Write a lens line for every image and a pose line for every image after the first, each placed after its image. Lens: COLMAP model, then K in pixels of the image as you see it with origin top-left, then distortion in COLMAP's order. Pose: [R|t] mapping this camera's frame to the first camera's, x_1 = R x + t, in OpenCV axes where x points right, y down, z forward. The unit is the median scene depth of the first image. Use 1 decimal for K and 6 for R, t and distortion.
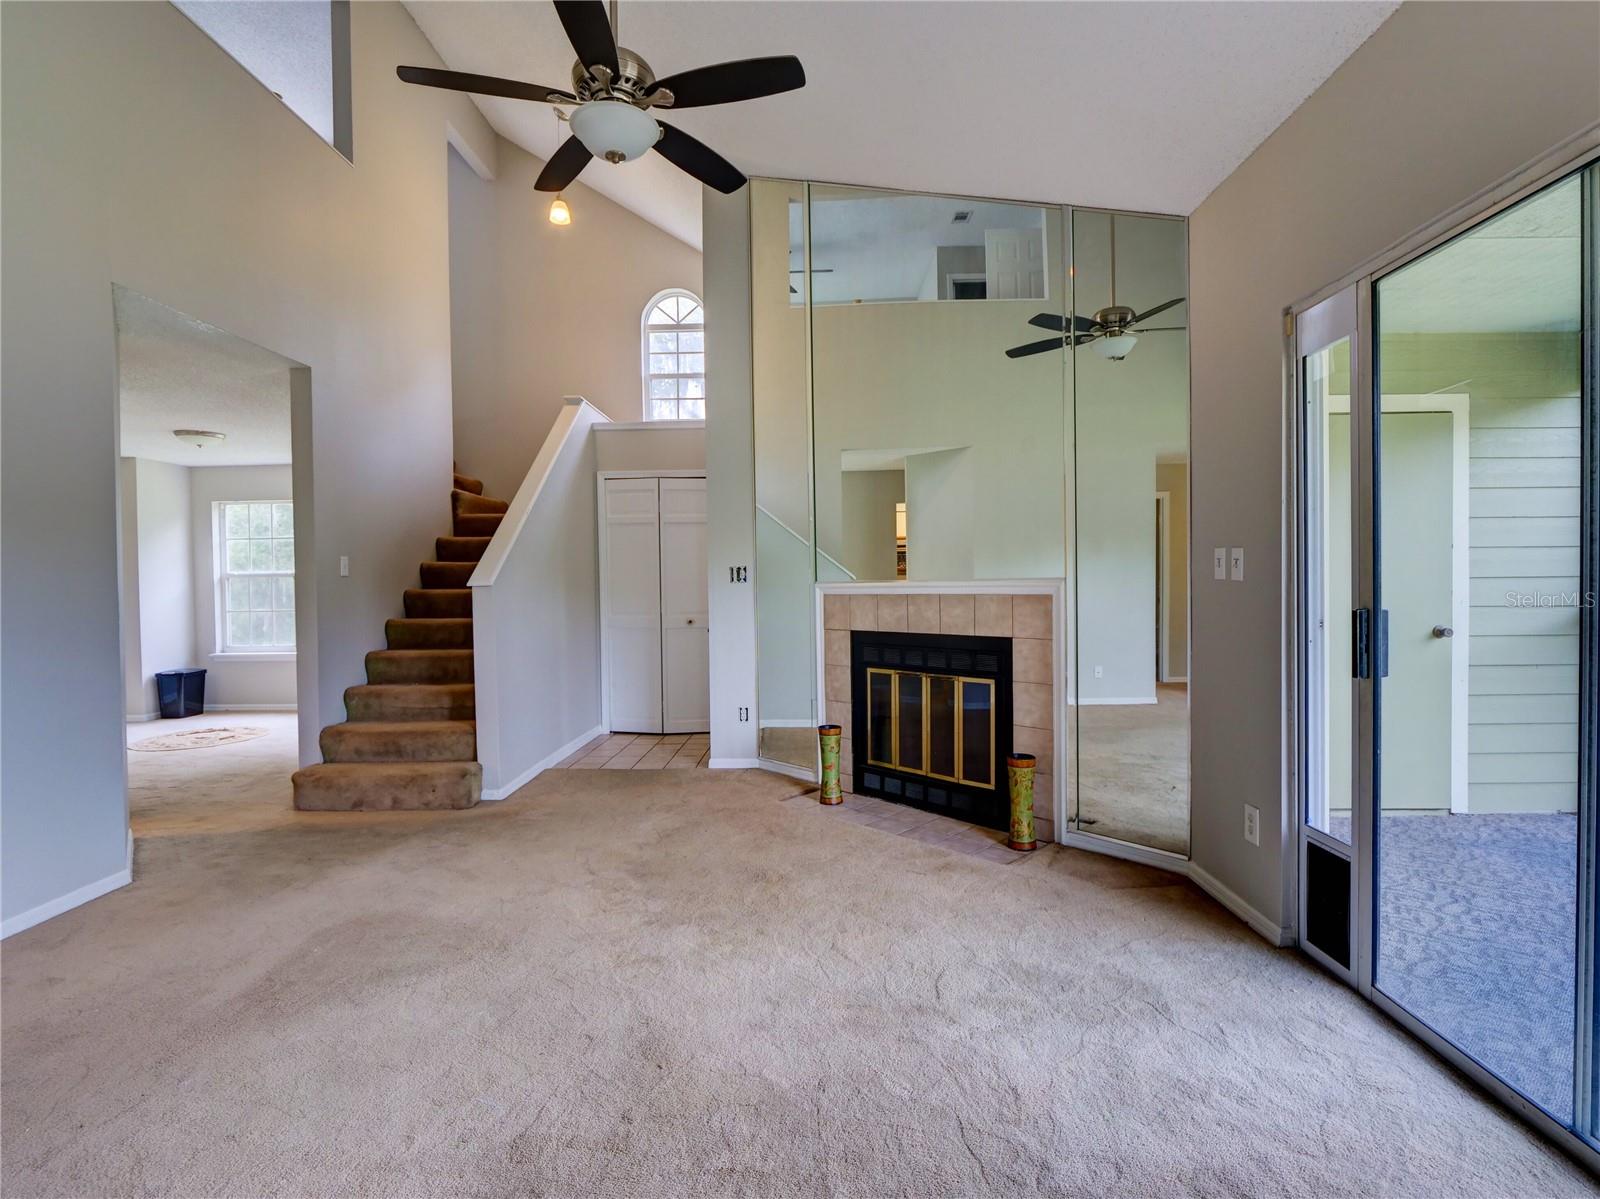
lens RADIAL K [[775.9, 0, 800.0], [0, 775.9, 599.5], [0, 0, 1]] dist [-0.002848, -0.000855]
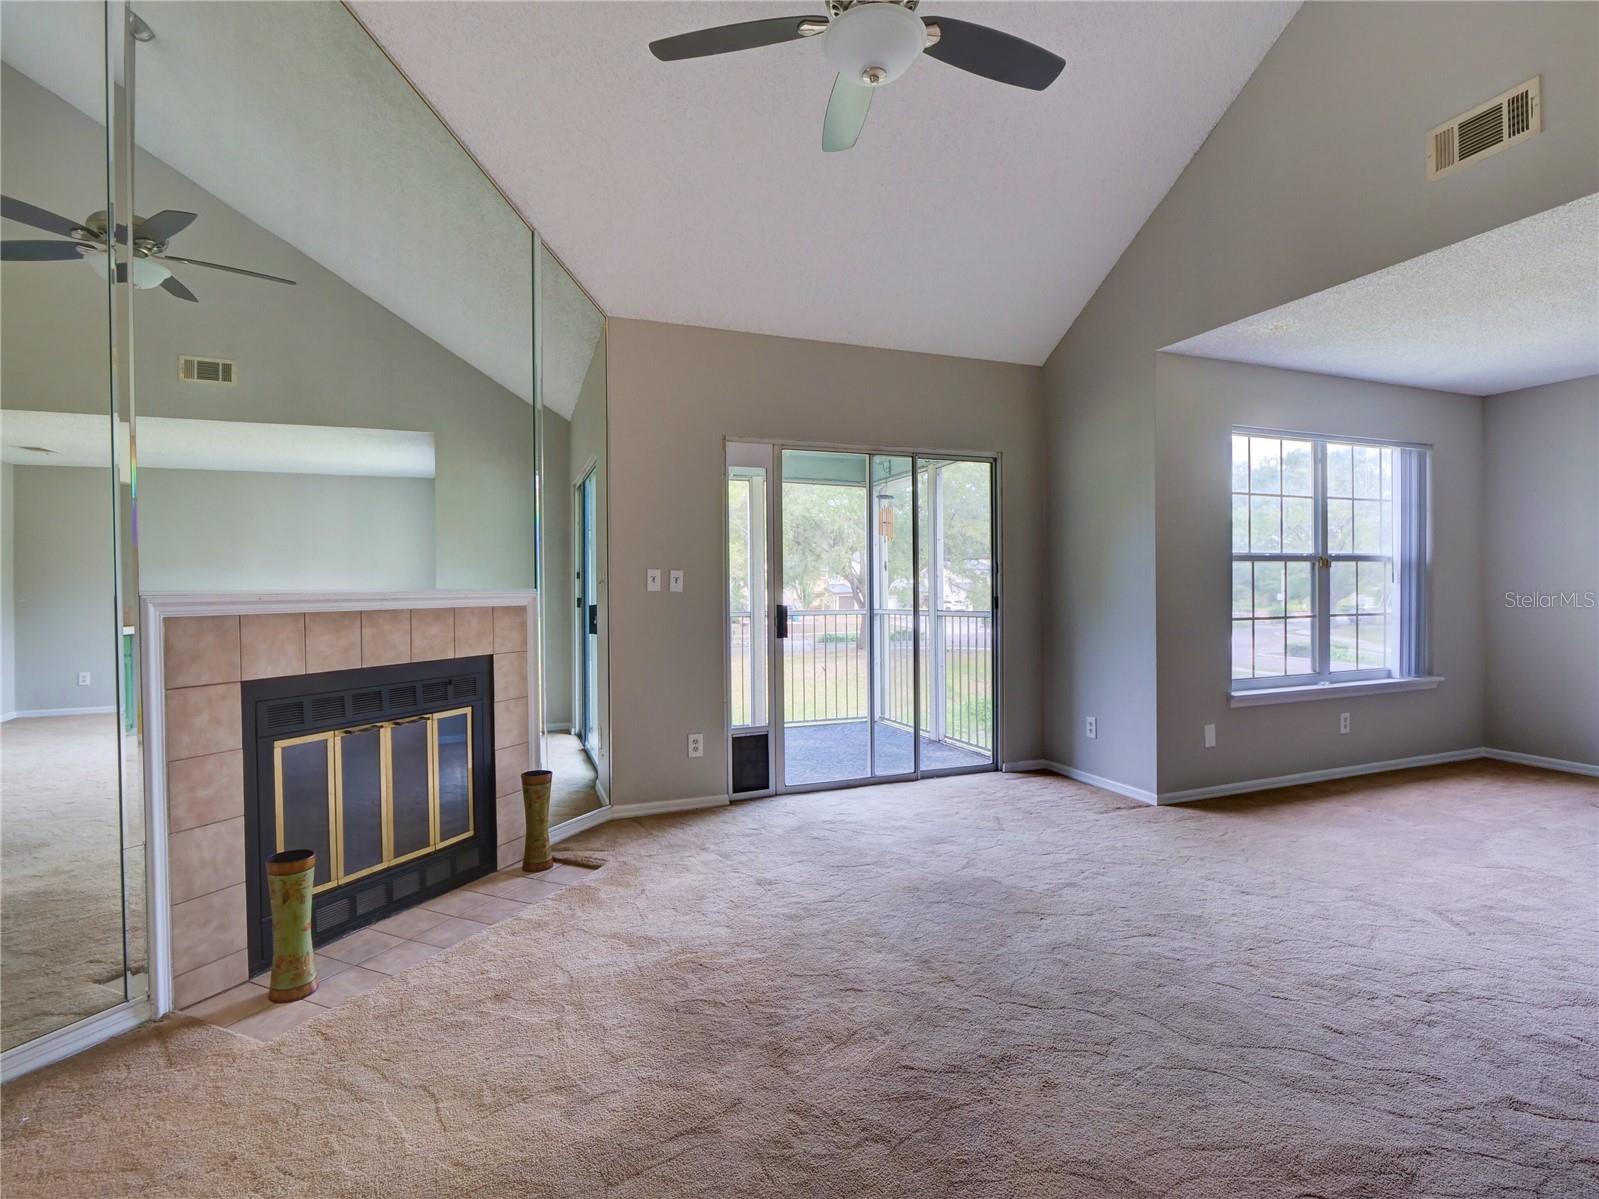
lens RADIAL K [[775.4, 0, 799.5], [0, 775.4, 599.5], [0, 0, 1]] dist [-0.002848, -0.000855]
pose [[-0.374880, 0.007368, 0.927044, -0.672464], [0.038706, 0.999221, 0.007711, -0.008047], [-0.926265, 0.038773, -0.374873, 0.961237]]
